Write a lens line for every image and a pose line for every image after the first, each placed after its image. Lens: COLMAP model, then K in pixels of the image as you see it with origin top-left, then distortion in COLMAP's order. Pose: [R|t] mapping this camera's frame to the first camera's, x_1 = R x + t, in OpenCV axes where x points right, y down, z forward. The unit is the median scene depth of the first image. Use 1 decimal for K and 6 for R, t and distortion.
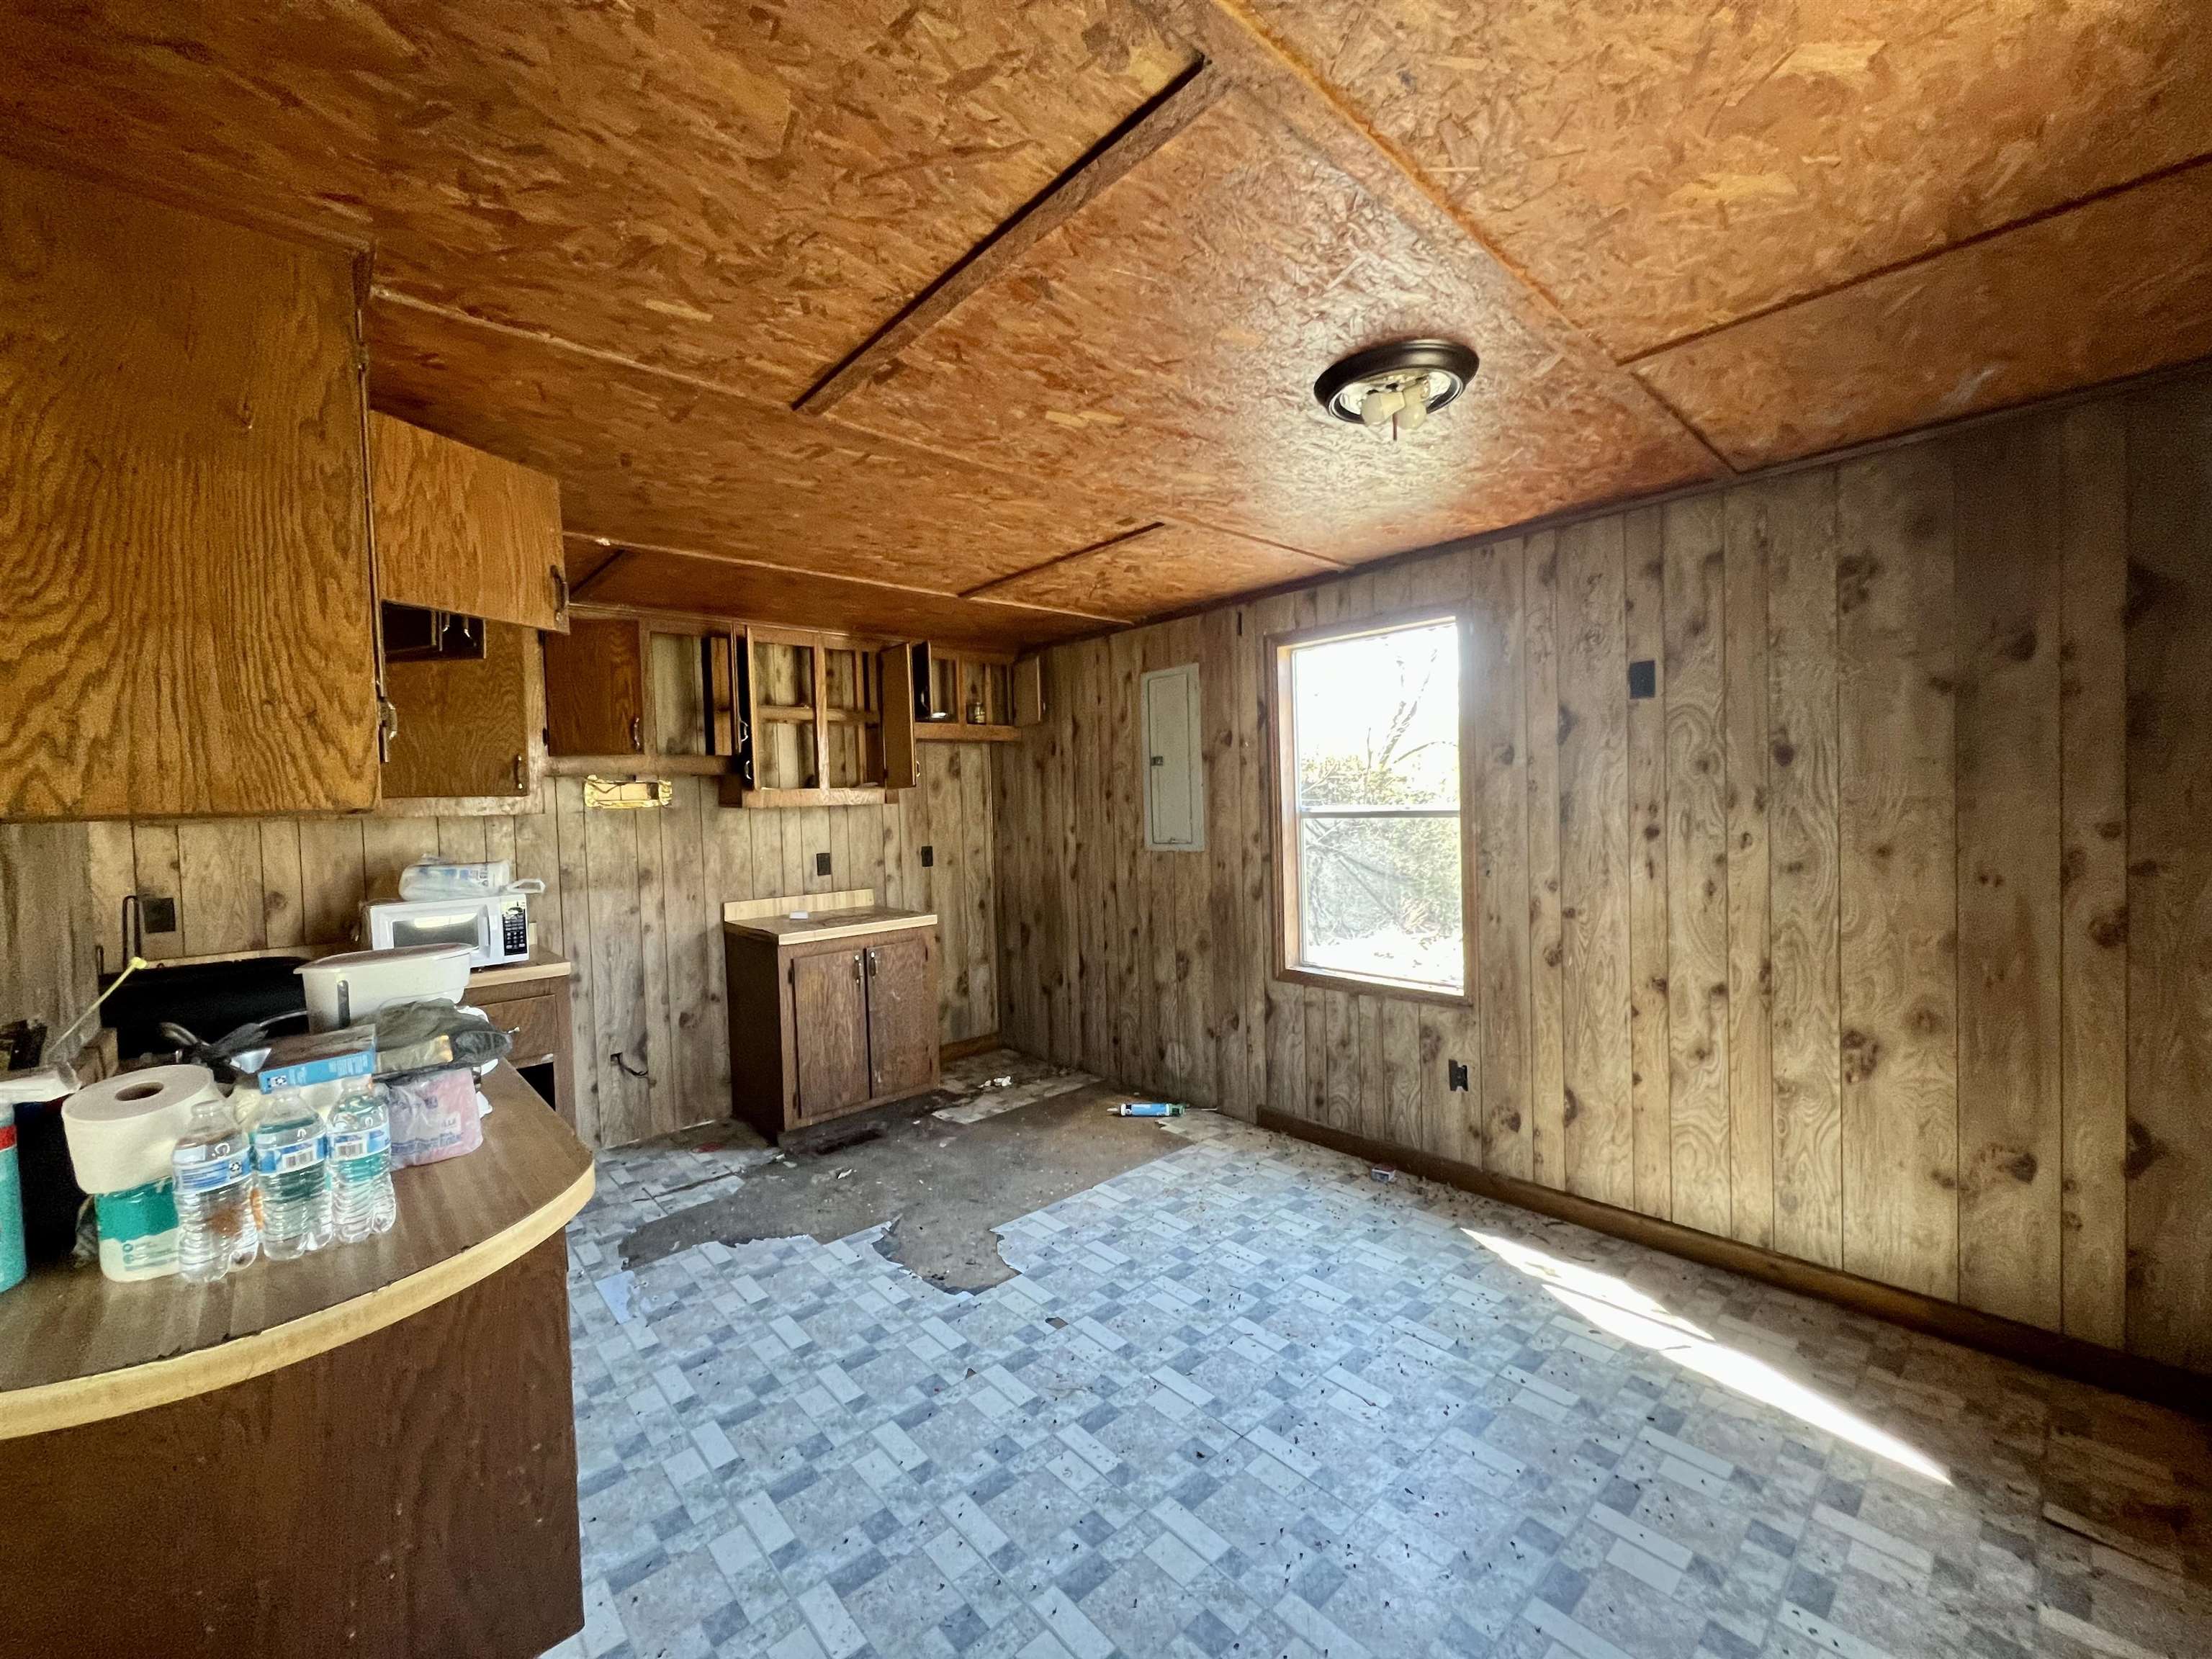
lens RADIAL K [[892.6, 0, 1102.6], [0, 892.6, 826.8], [0, 0, 1]] dist [0.002492, 0.000636]
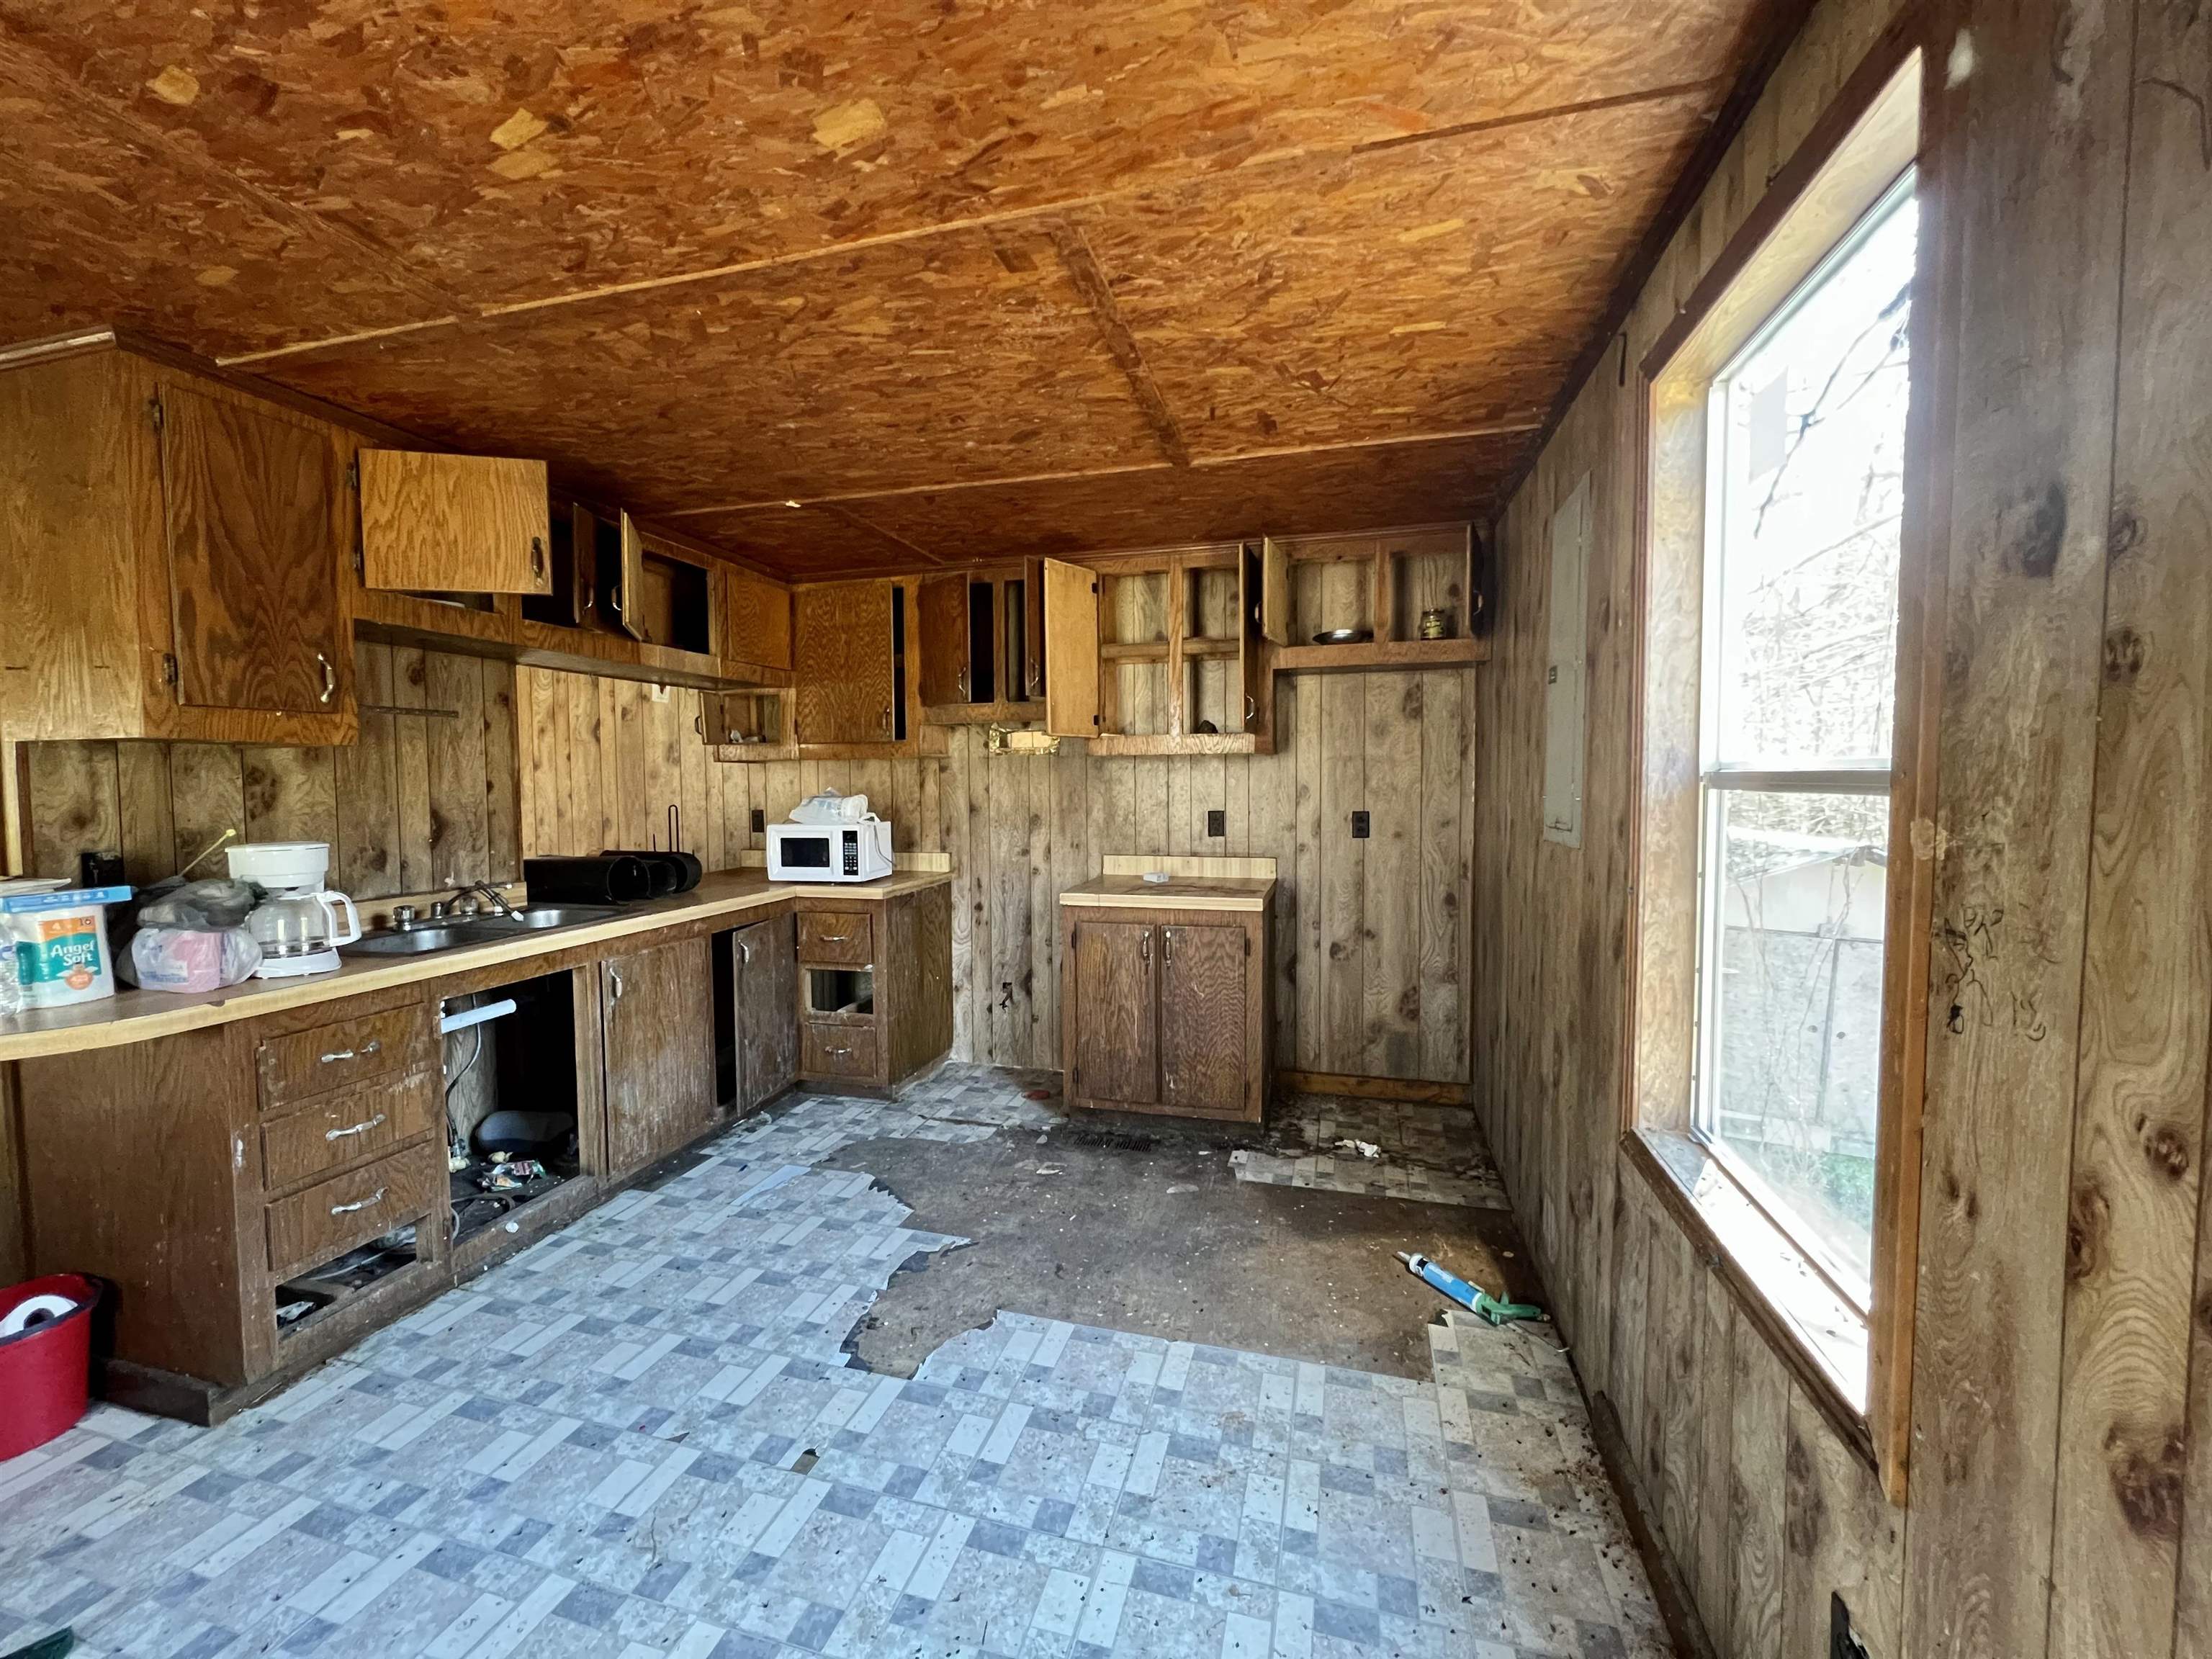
lens RADIAL K [[892.6, 0, 1097.5], [0, 892.6, 827.5], [0, 0, 1]] dist [0.002492, 0.000636]
pose [[0.526964, 0.074868, -0.846583, 0.431557], [-0.034231, 0.997174, 0.066878, -0.009357], [0.849198, -0.006263, 0.528038, 0.546859]]
